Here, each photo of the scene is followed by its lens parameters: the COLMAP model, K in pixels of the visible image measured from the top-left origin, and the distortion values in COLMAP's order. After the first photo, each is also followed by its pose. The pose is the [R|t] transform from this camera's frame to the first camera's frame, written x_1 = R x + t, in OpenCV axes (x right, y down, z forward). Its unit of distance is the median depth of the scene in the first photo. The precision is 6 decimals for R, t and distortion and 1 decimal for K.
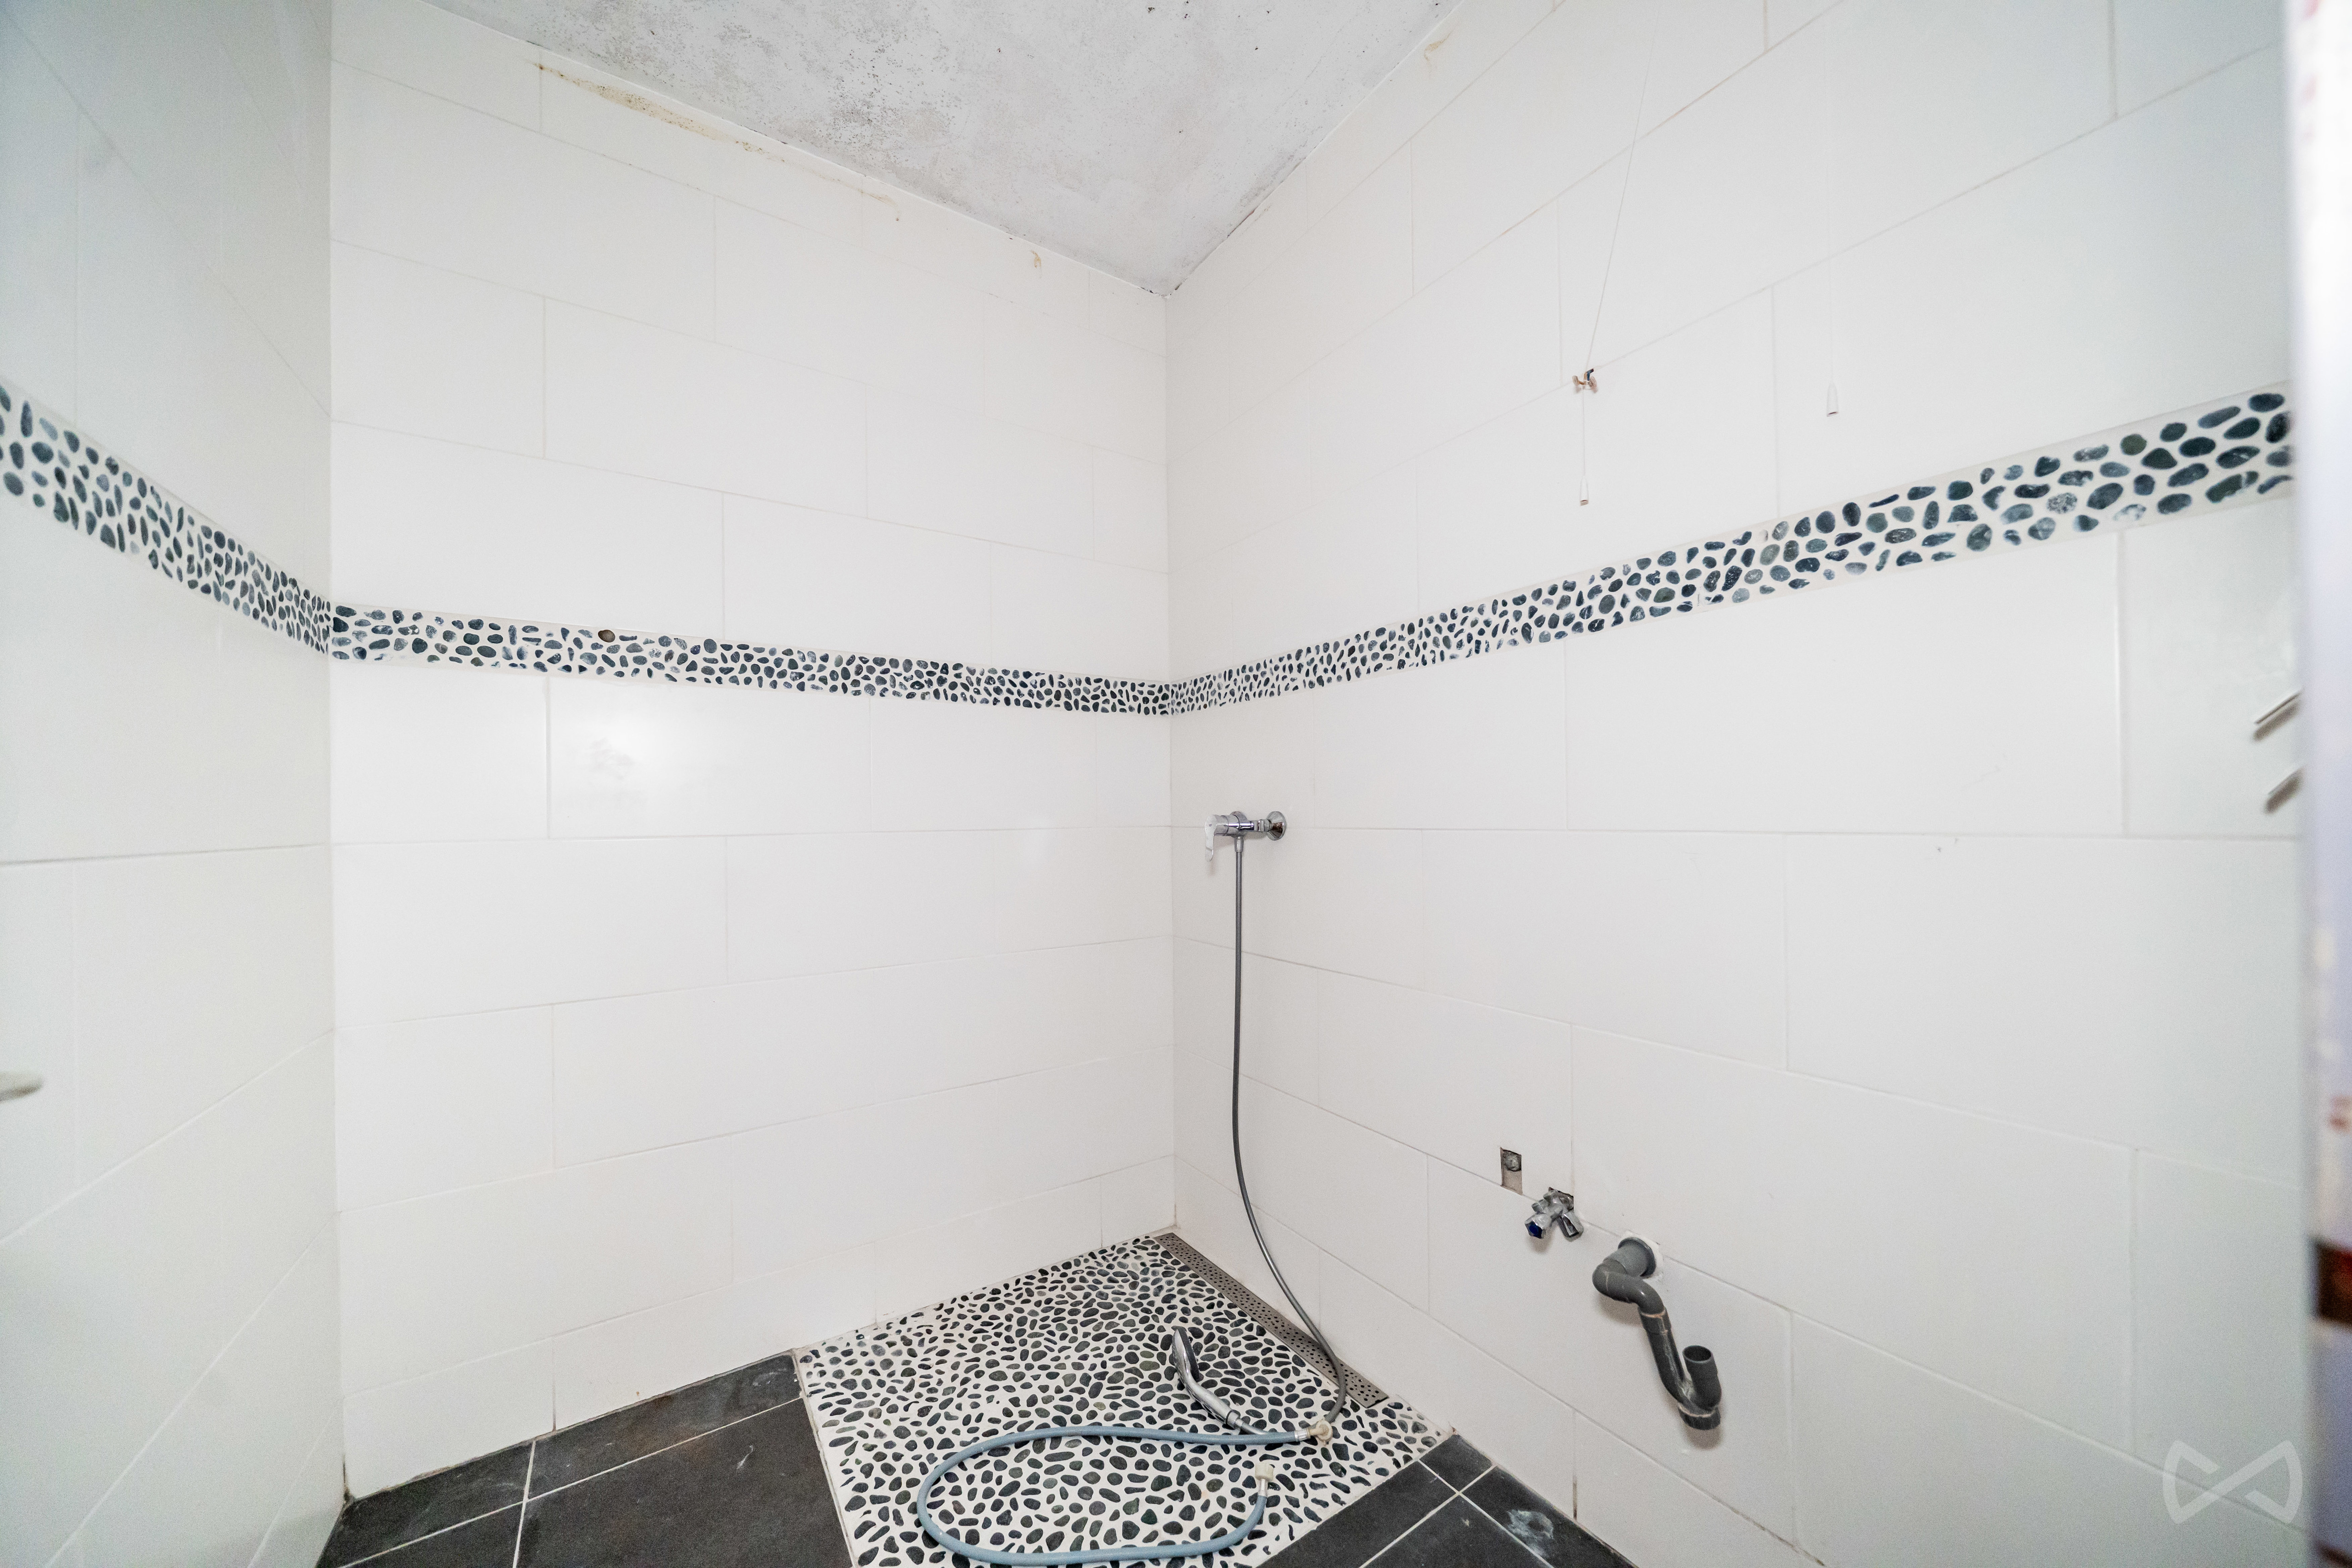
lens RADIAL K [[799.9, 0, 1163.3], [0, 799.9, 814.5], [0, 0, 1]] dist [-0.004411, -0.001528]
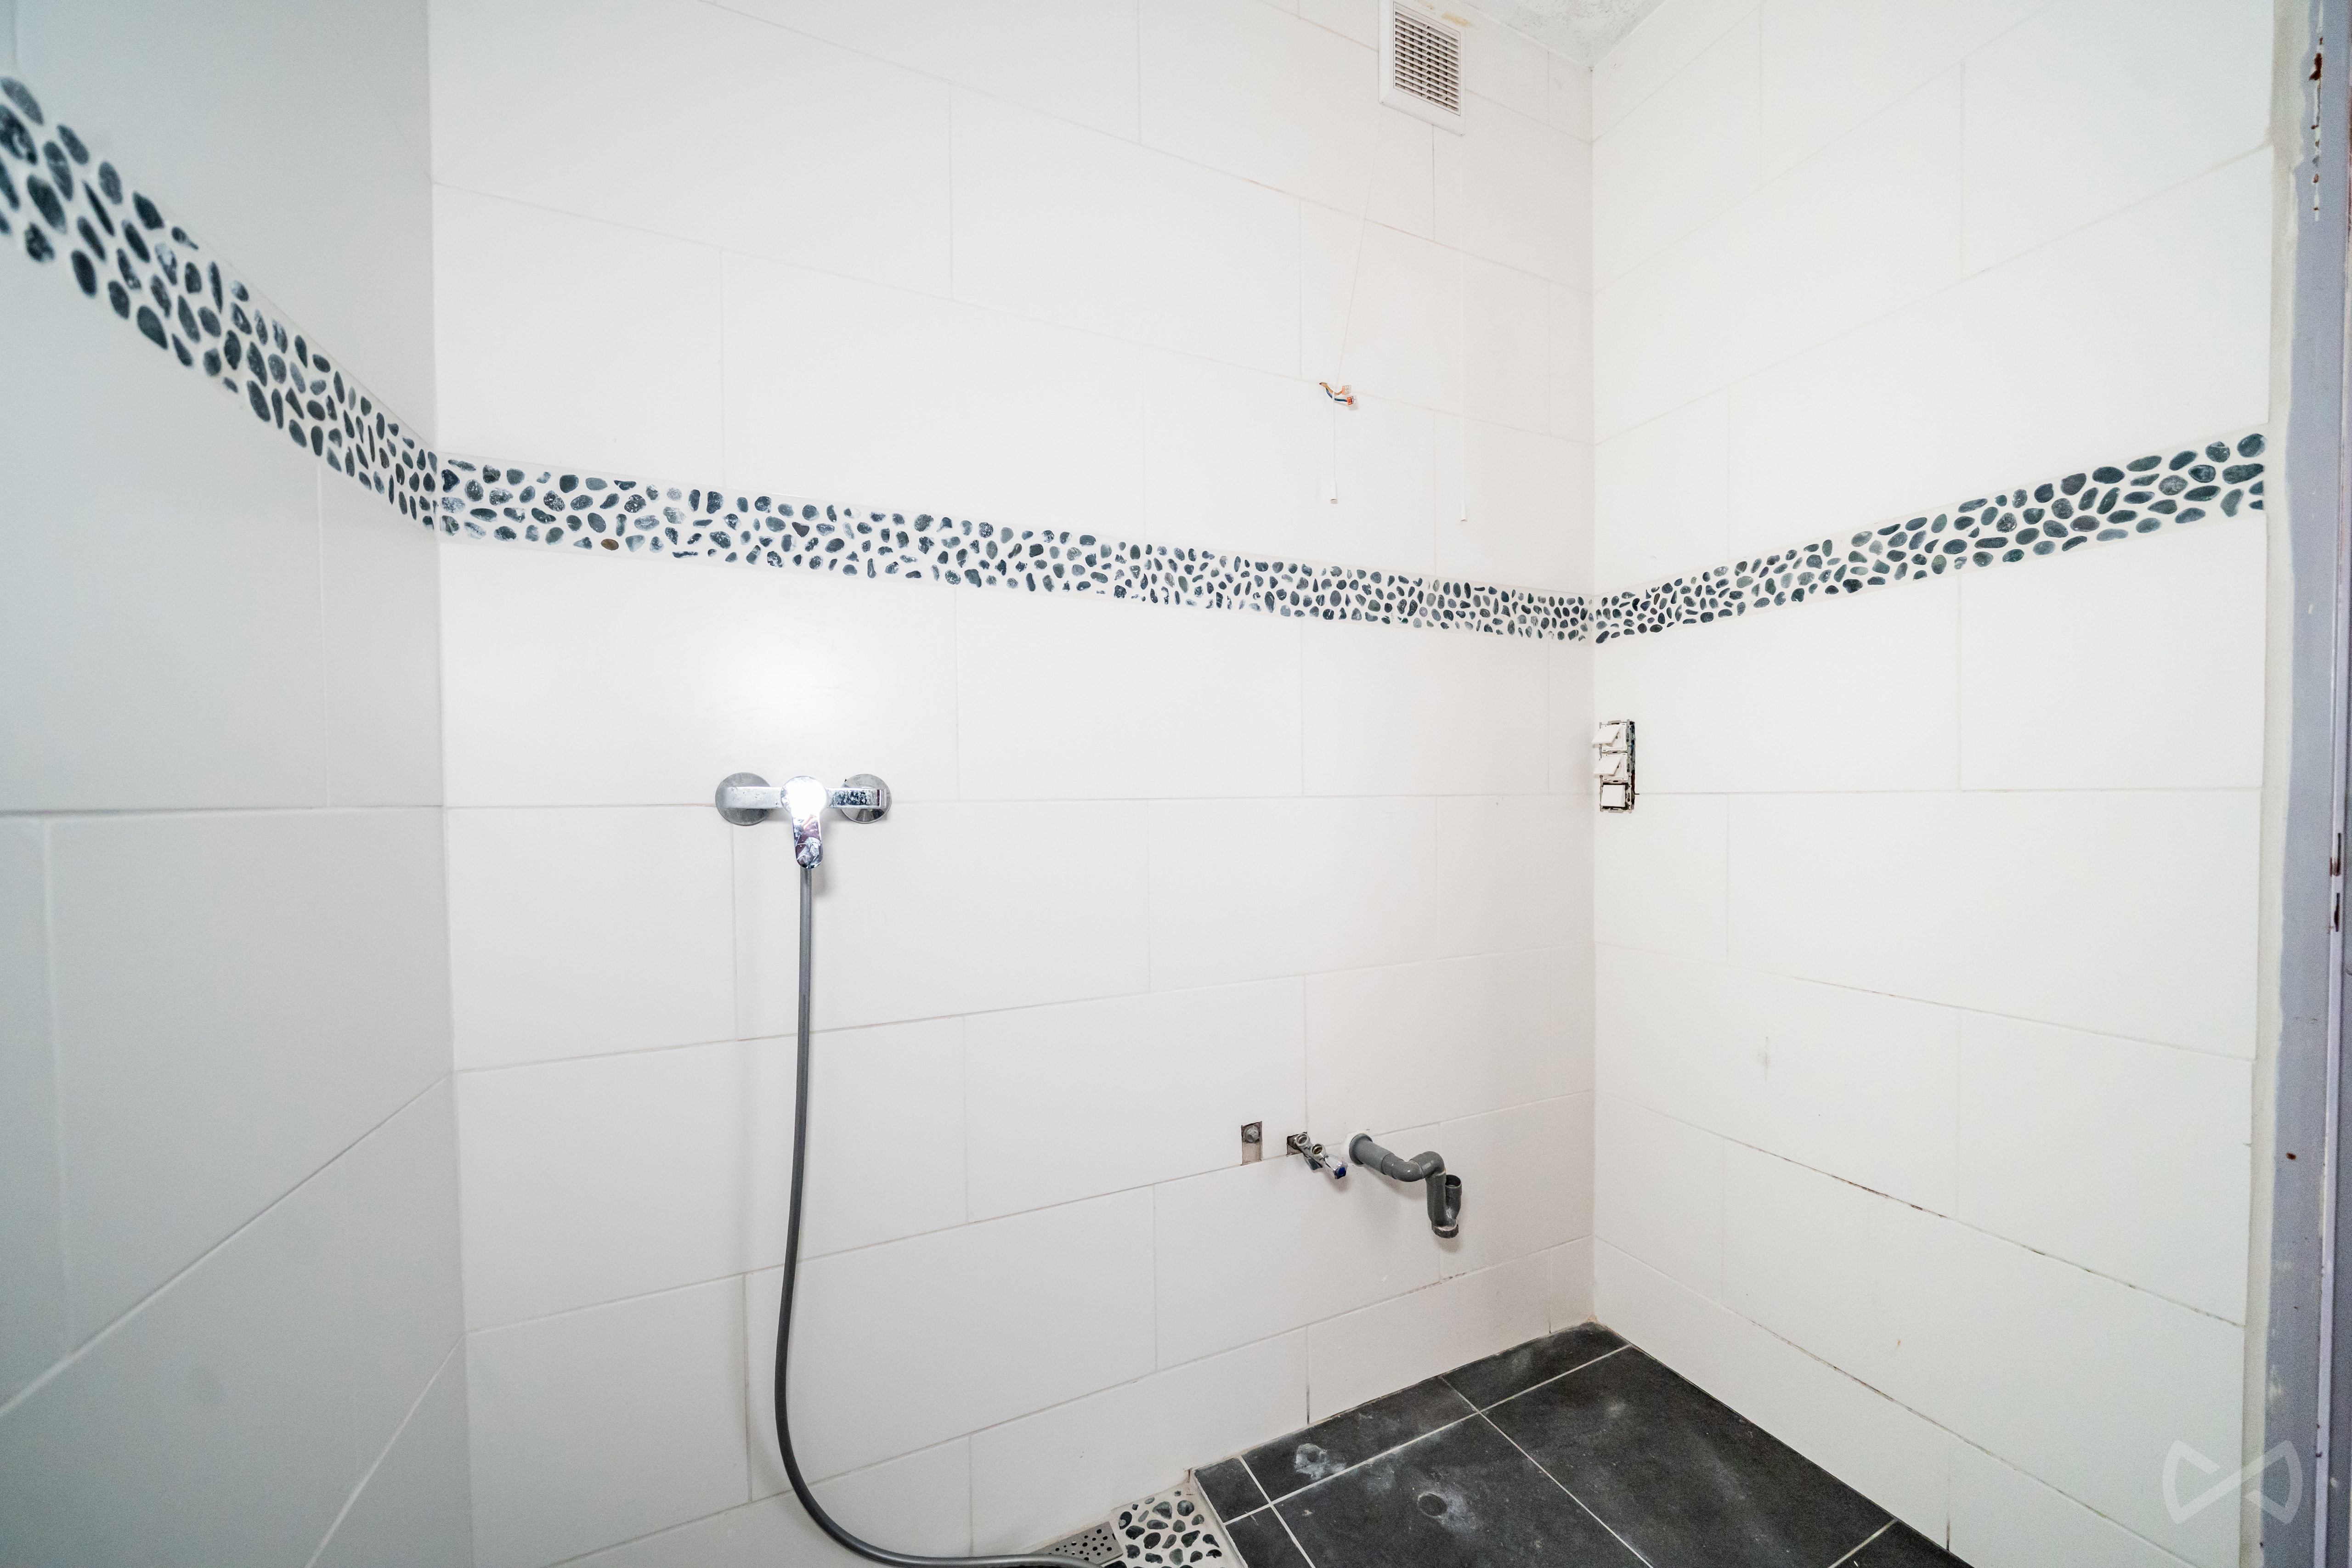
lens RADIAL K [[799.8, 0, 1163.3], [0, 799.8, 814.5], [0, 0, 1]] dist [-0.004411, -0.001528]
pose [[0.158758, -0.011804, 0.987247, -0.520820], [0.007161, 0.999916, 0.010803, 0.026911], [-0.987292, 0.005355, 0.158829, 0.896236]]
